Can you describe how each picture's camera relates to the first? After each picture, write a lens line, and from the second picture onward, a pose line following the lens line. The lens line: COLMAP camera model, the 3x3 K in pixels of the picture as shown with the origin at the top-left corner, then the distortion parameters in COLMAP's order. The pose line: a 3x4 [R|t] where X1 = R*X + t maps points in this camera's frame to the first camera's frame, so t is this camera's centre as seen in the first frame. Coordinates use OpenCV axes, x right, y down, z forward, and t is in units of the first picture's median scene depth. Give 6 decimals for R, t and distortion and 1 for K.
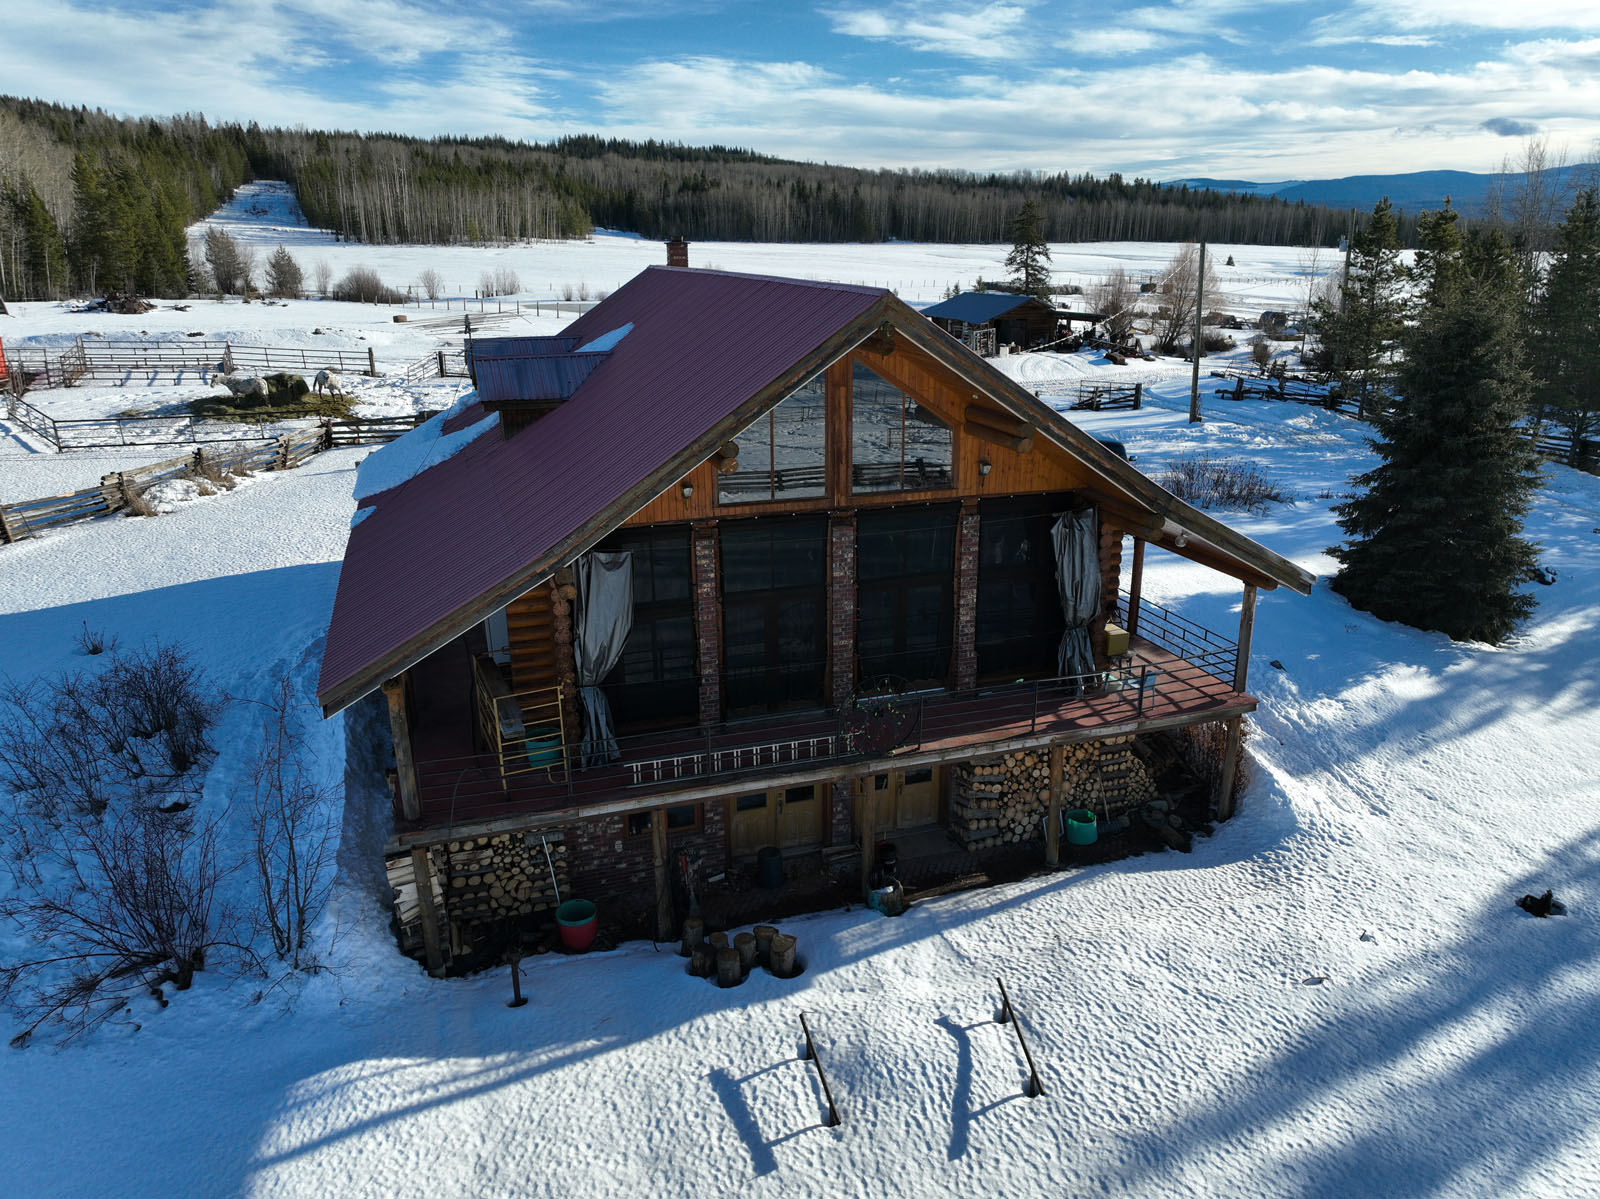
lens RADIAL K [[1125.2, 0, 796.9], [0, 1125.2, 572.3], [0, 0, 1]] dist [0.006428, 0.012468]
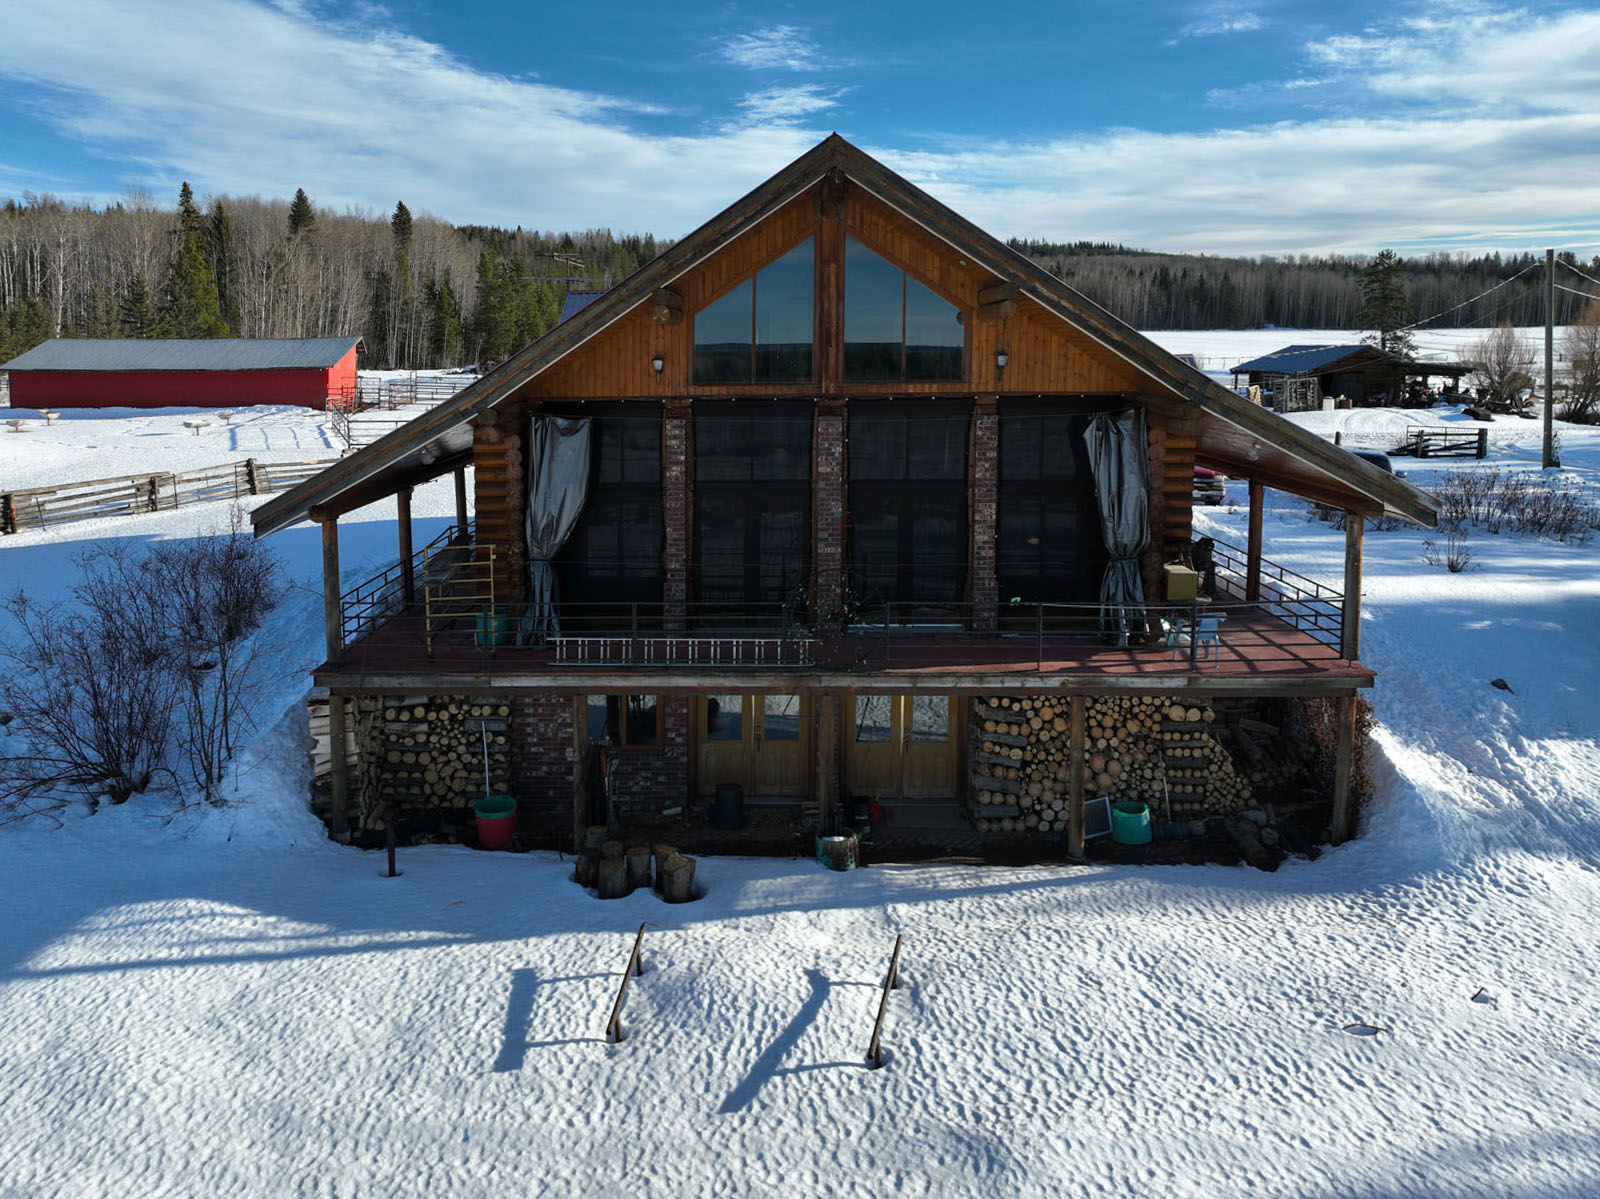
lens RADIAL K [[1167.8, 0, 729.7], [0, 1167.8, 428.4], [0, 0, 1]] dist [-0.000610, 0.014672]
pose [[0.938344, 0.030151, -0.344386, 0.306570], [-0.098747, 0.978062, -0.183424, 0.158343], [0.331301, 0.206122, 0.920735, 0.120536]]
